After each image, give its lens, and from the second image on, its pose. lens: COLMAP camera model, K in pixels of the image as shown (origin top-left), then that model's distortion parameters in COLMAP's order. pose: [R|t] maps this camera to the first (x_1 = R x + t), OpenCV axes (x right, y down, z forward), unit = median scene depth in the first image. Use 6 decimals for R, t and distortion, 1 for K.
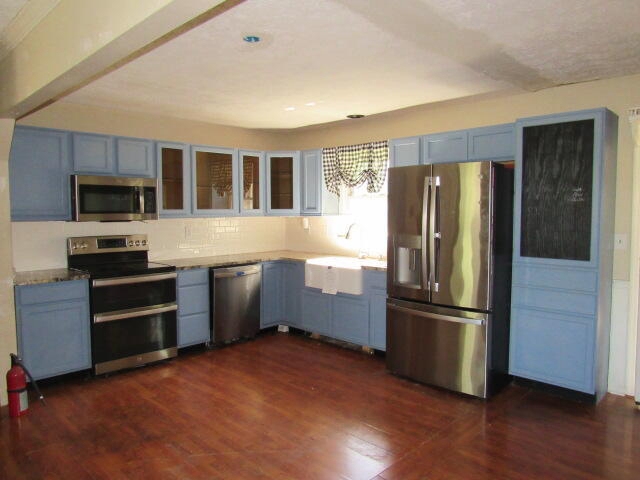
lens RADIAL K [[464.6, 0, 319.6], [0, 464.6, 241.5], [0, 0, 1]] dist [-0.025998, 0.020211]
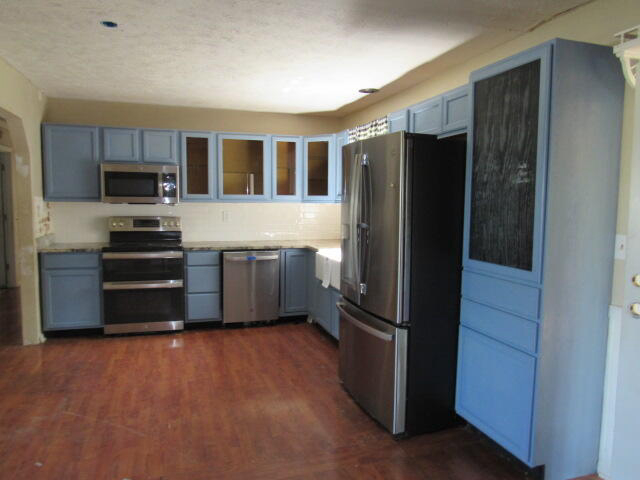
lens RADIAL K [[464.6, 0, 316.7], [0, 464.6, 244.2], [0, 0, 1]] dist [-0.025998, 0.020211]
pose [[0.882197, 0.058669, -0.467212, 0.470646], [-0.047668, 0.998238, 0.035343, -0.004843], [0.468462, -0.008909, 0.883439, 0.192791]]
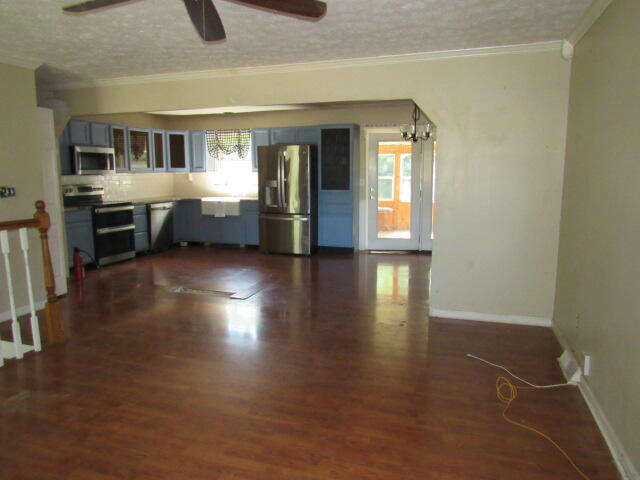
lens RADIAL K [[464.6, 0, 322.6], [0, 464.6, 236.0], [0, 0, 1]] dist [-0.025998, 0.020211]
pose [[0.895551, -0.061756, 0.440652, -0.438735], [0.031189, 0.996598, 0.076284, 0.069527], [-0.443864, -0.054573, 0.894431, -0.785787]]
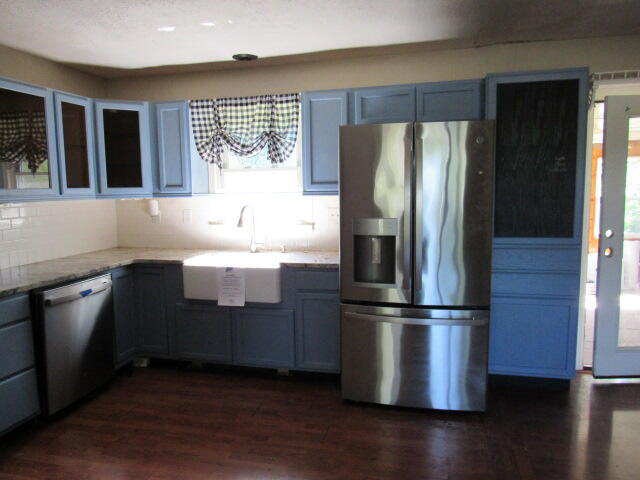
lens RADIAL K [[464.6, 0, 316.9], [0, 464.6, 238.8], [0, 0, 1]] dist [-0.025998, 0.020211]
pose [[0.862112, -0.066803, 0.502294, -0.232913], [0.049580, 0.997636, 0.047585, -0.017781], [-0.504286, -0.016120, 0.863386, 0.354386]]
